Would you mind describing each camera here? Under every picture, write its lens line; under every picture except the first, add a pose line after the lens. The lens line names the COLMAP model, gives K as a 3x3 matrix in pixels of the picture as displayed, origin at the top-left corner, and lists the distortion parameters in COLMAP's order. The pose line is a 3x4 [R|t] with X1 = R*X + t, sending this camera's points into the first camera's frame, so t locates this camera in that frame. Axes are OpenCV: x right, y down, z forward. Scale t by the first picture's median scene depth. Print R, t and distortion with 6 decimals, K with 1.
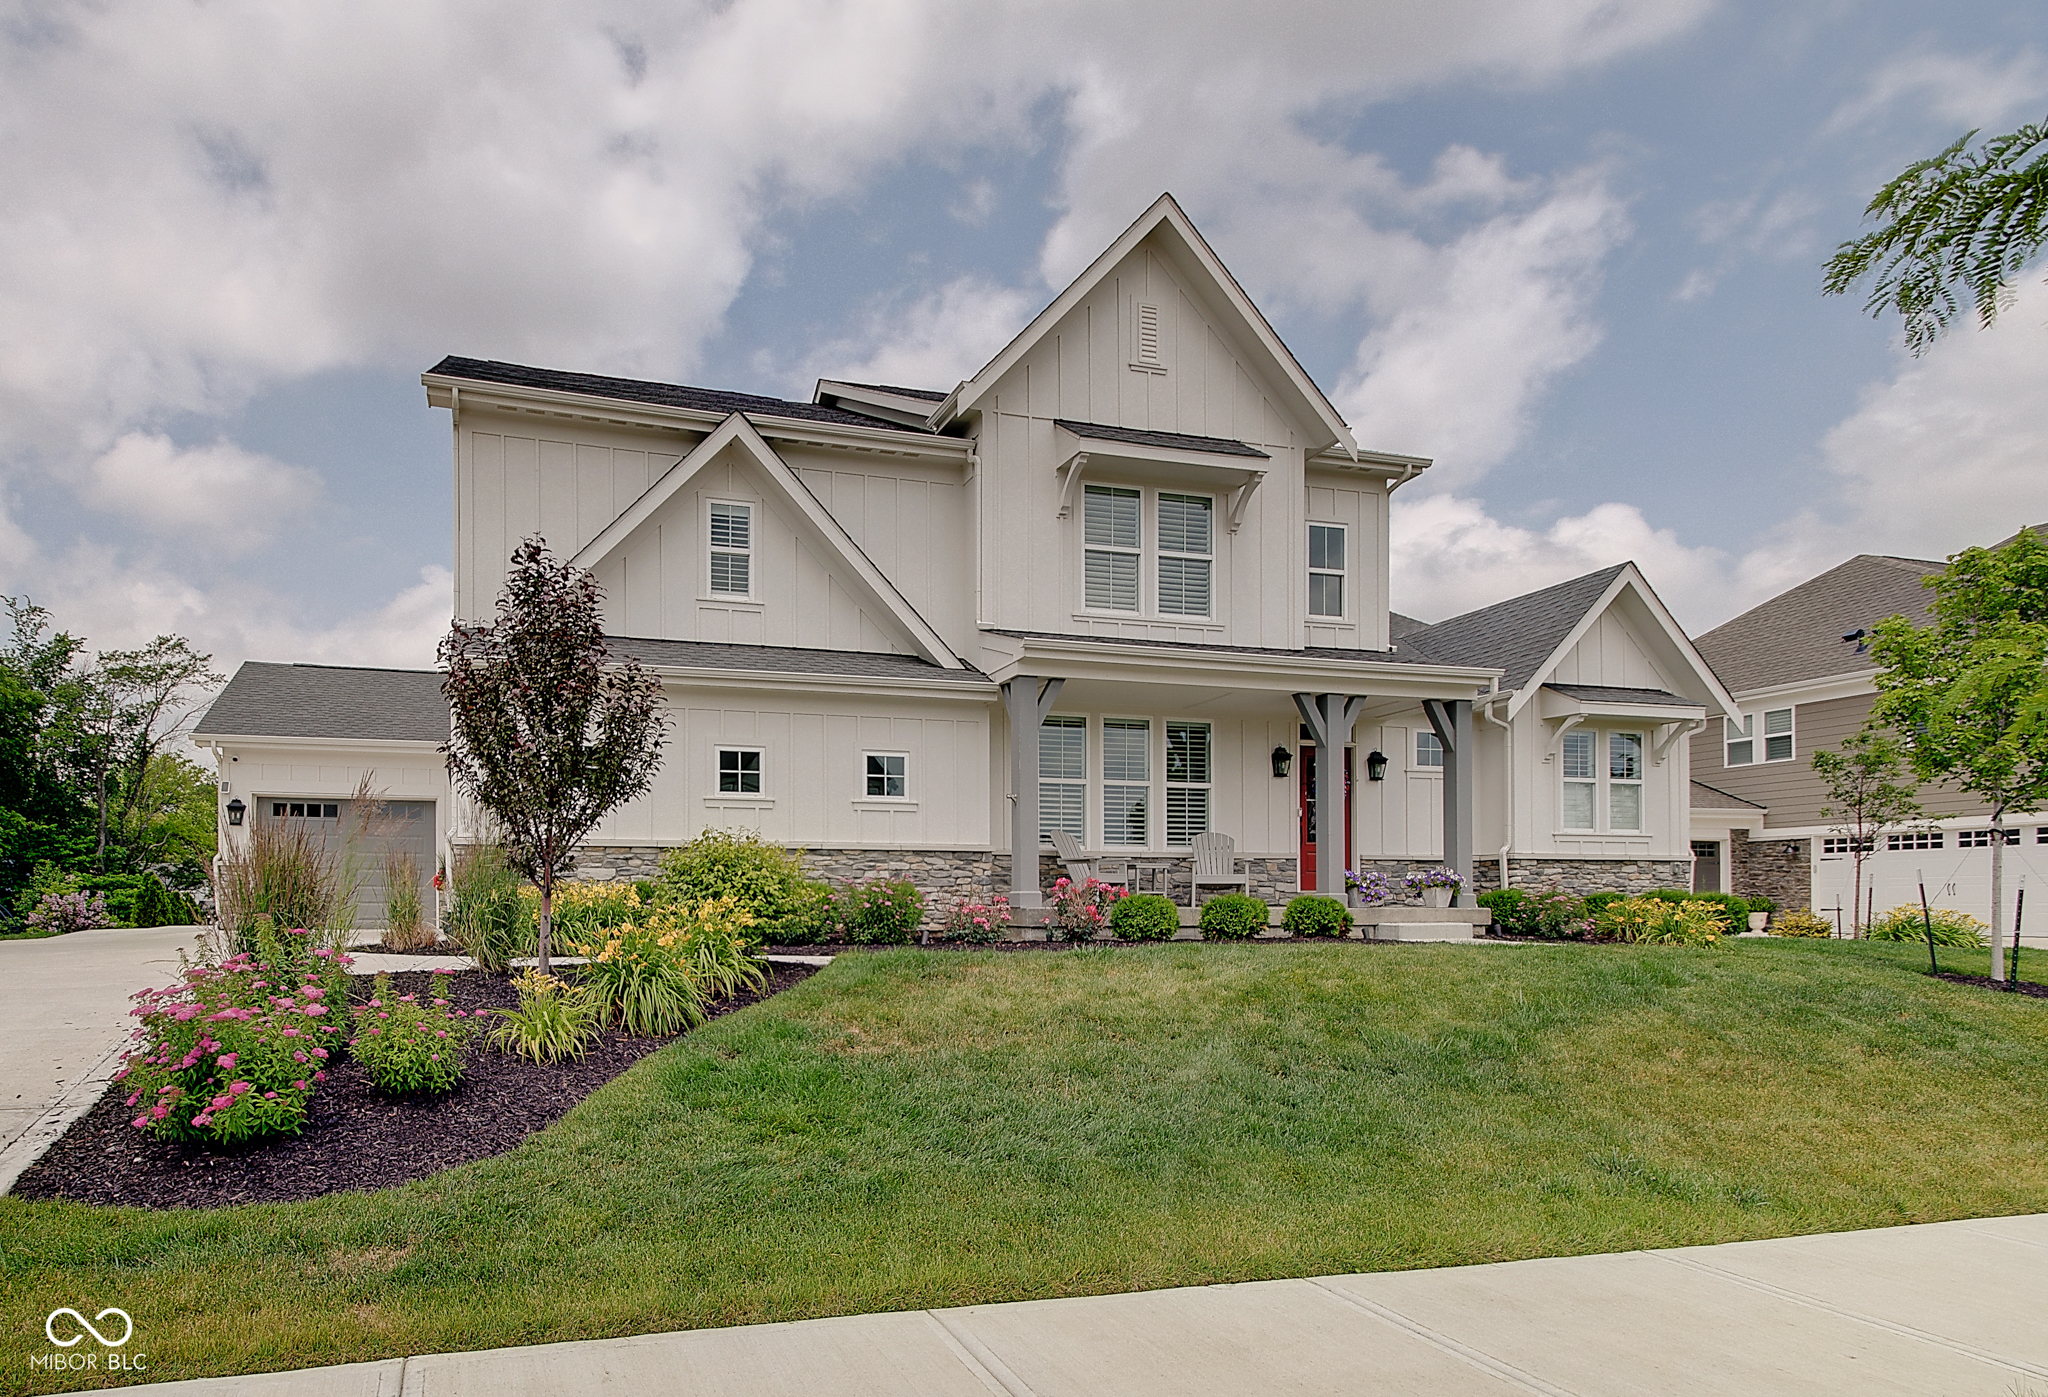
lens RADIAL K [[987.3, 0, 1017.6], [0, 987.3, 755.2], [0, 0, 1]] dist [0.009721, -0.000141]
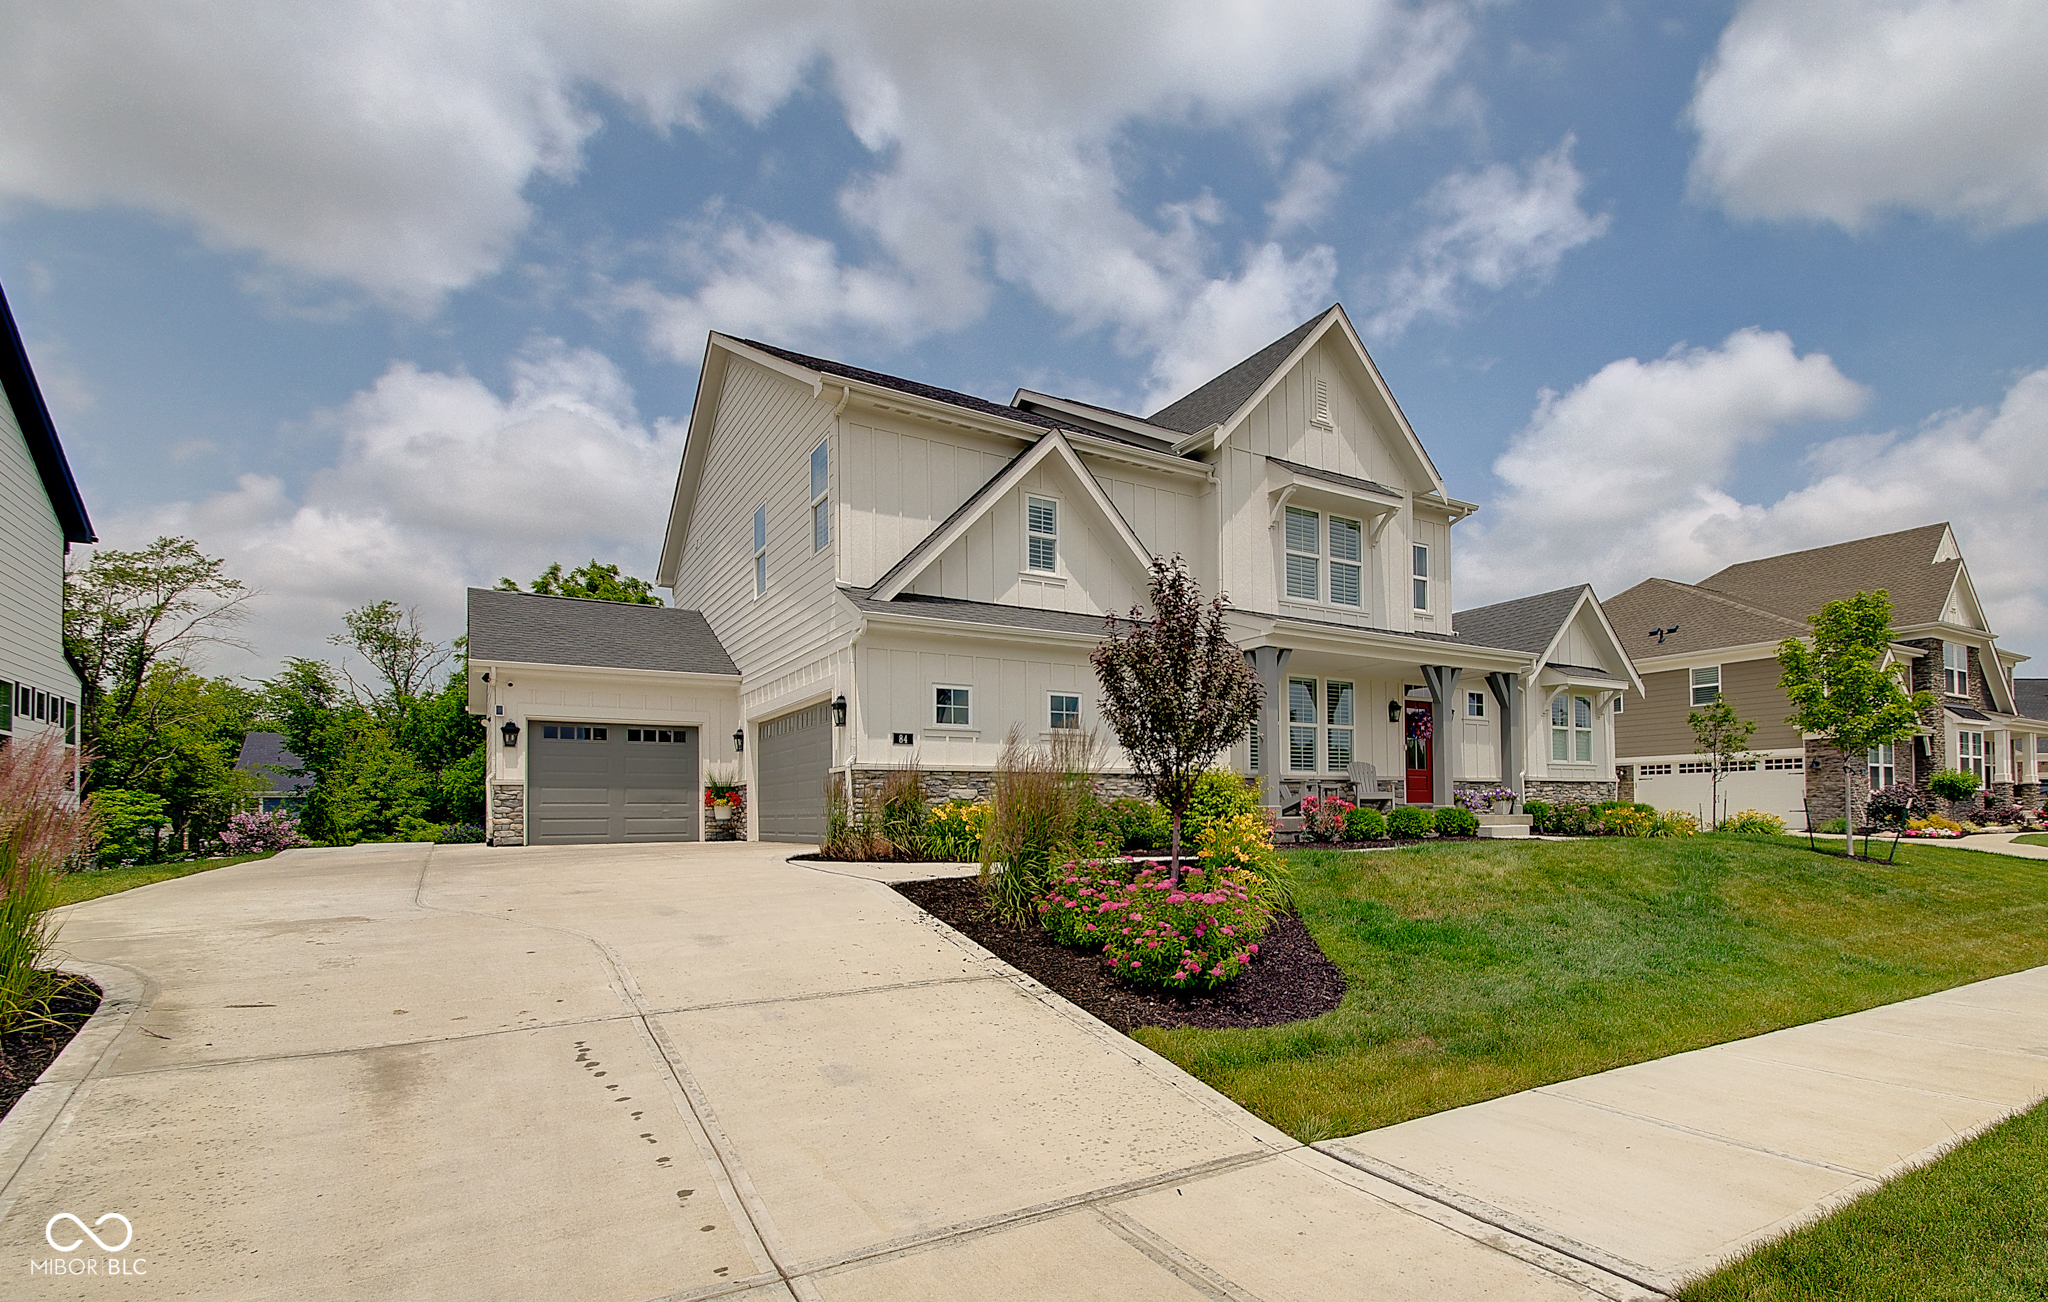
lens RADIAL K [[895.6, 0, 1023.4], [0, 895.6, 645.8], [0, 0, 1]] dist [0.005683, 0.001011]
pose [[0.961903, 0.040589, 0.270359, -0.602791], [-0.032245, 0.998859, -0.035236, -0.024955], [-0.271481, 0.025176, 0.962114, -0.088641]]
